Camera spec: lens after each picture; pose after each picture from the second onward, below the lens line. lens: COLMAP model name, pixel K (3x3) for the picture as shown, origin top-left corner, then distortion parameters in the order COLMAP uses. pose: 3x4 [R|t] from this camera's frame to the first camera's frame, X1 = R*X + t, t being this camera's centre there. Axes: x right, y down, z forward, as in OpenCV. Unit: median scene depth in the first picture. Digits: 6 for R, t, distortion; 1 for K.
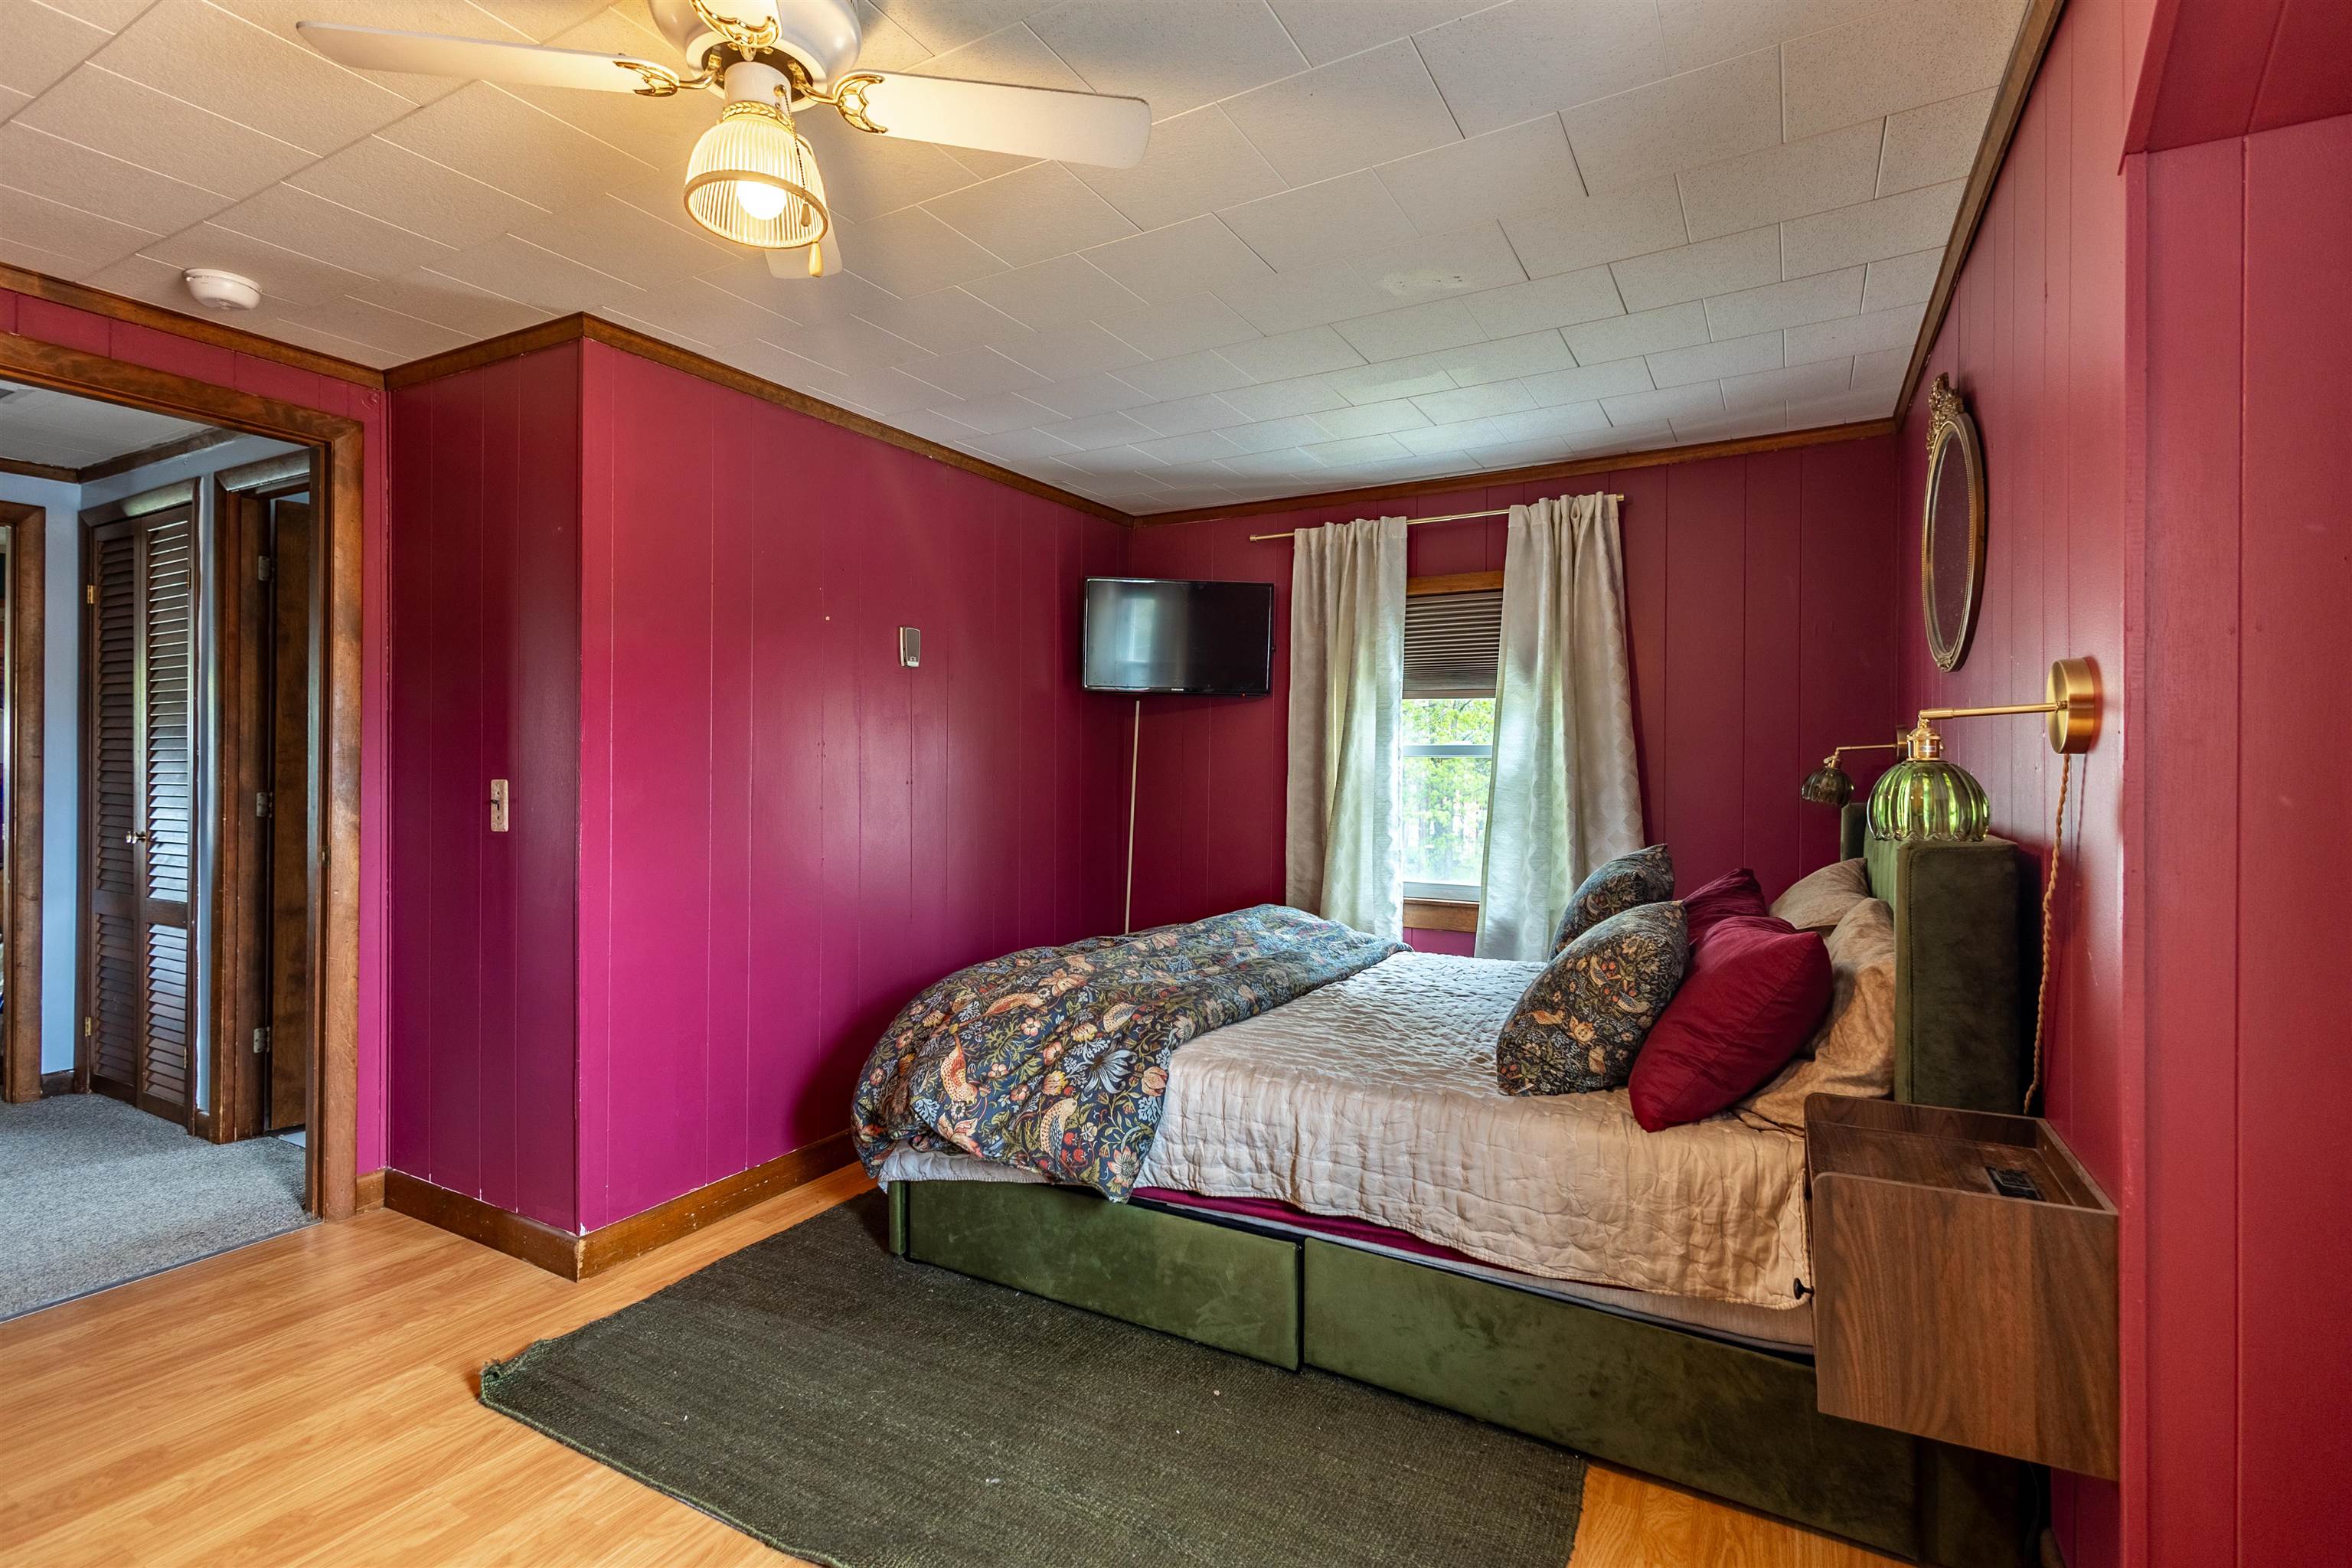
lens RADIAL K [[1082.0, 0, 1185.3], [0, 1082.0, 784.4], [0, 0, 1]] dist [0.013082, -0.000973]
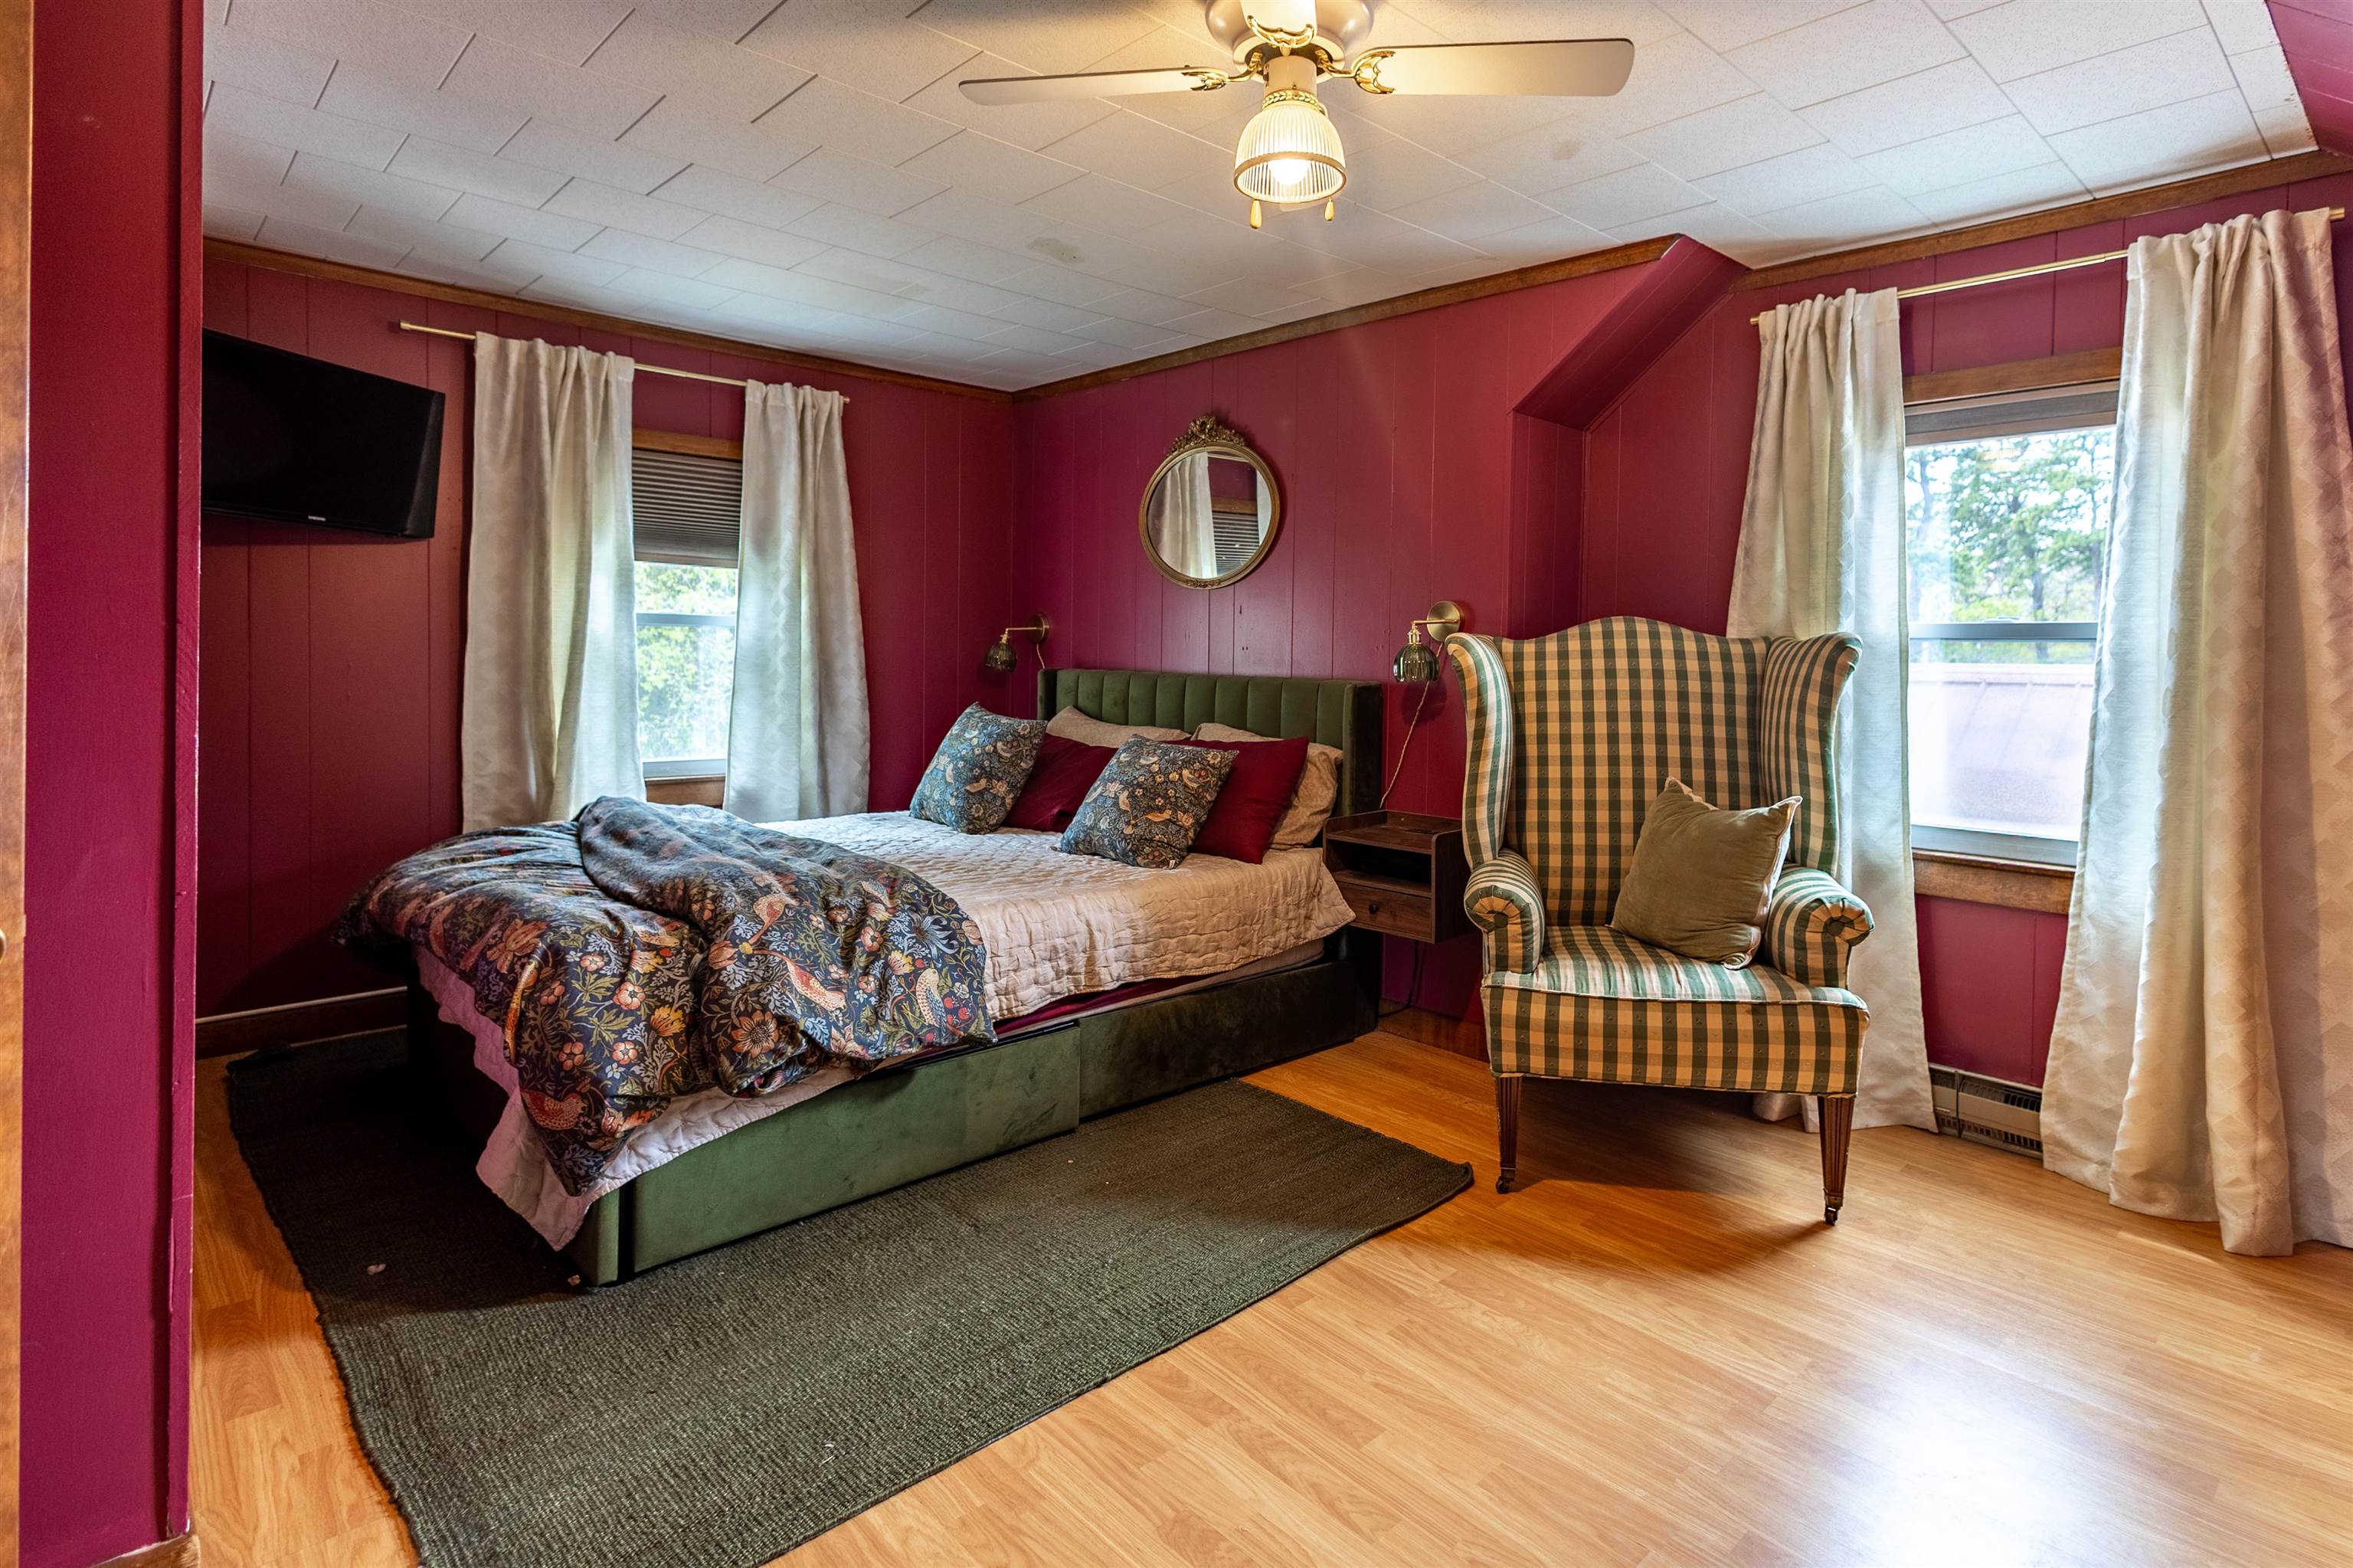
lens RADIAL K [[1121.1, 0, 1178.6], [0, 1121.1, 746.1], [0, 0, 1]] dist [0.014171, -0.000065]
pose [[0.343008, -0.072393, 0.936539, -0.895158], [0.001852, 0.997076, 0.076394, 0.007179], [-0.939331, -0.024469, 0.342139, 0.400456]]
